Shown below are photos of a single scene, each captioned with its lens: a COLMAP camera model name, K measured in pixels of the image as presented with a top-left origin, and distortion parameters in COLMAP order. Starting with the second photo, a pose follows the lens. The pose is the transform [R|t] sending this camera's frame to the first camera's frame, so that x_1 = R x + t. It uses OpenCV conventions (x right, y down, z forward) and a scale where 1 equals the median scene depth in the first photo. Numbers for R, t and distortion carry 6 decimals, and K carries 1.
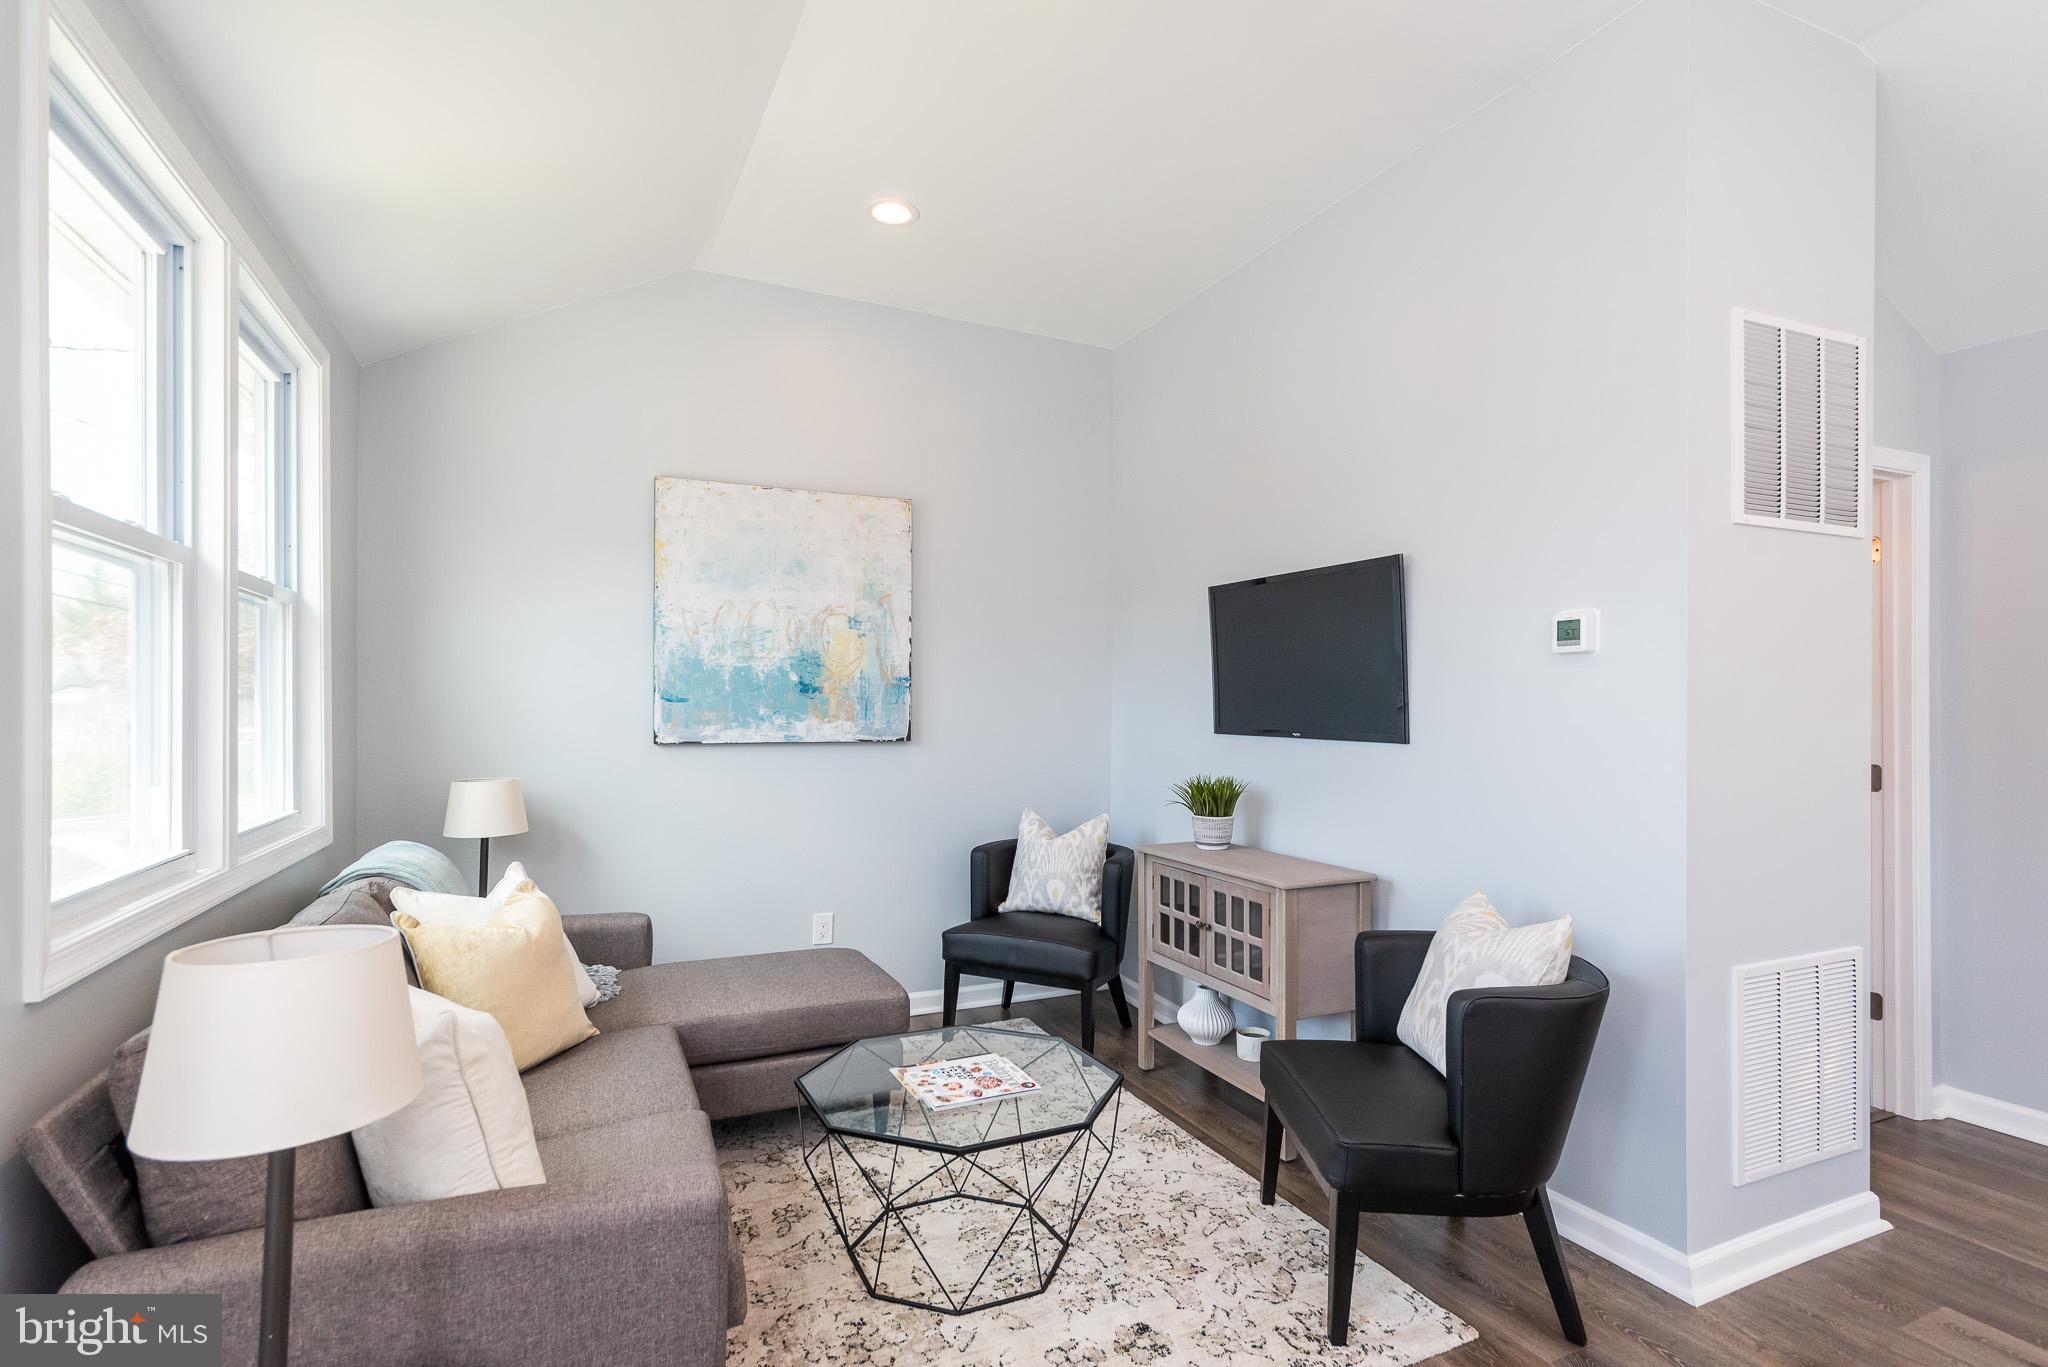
lens RADIAL K [[995.5, 0, 1024.1], [0, 995.5, 690.2], [0, 0, 1]] dist [0.002186, -0.000076]
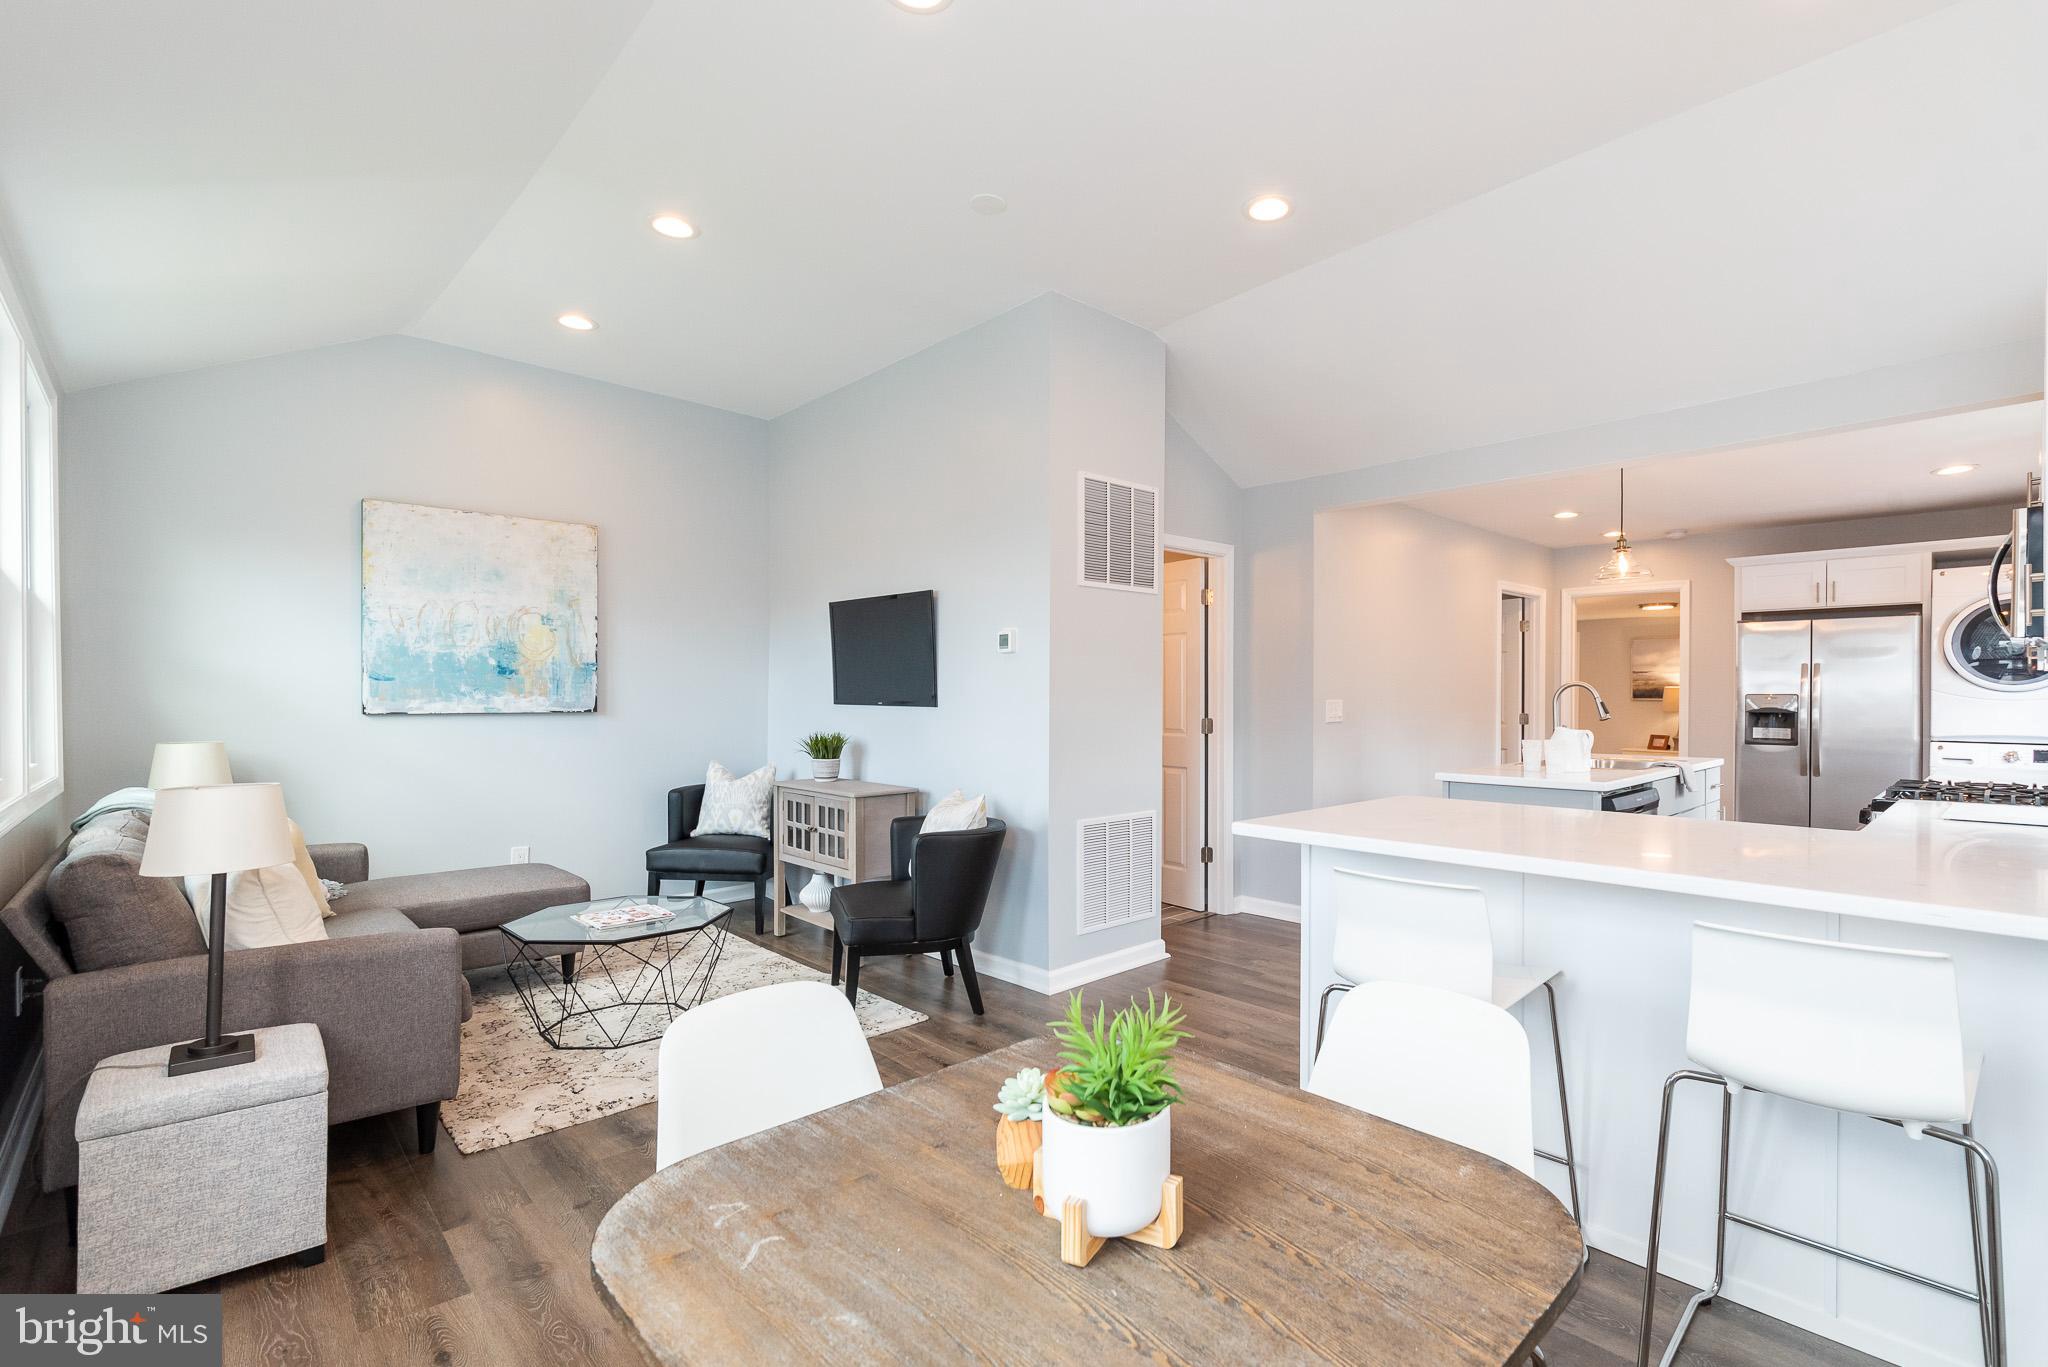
lens RADIAL K [[936.1, 0, 1109.0], [0, 936.1, 693.9], [0, 0, 1]] dist [-0.001446, -0.000642]
pose [[0.934416, -0.001083, 0.356182, 0.088670], [-0.004520, 0.999879, 0.014898, 0.007469], [-0.356155, -0.015531, 0.934298, -0.445225]]
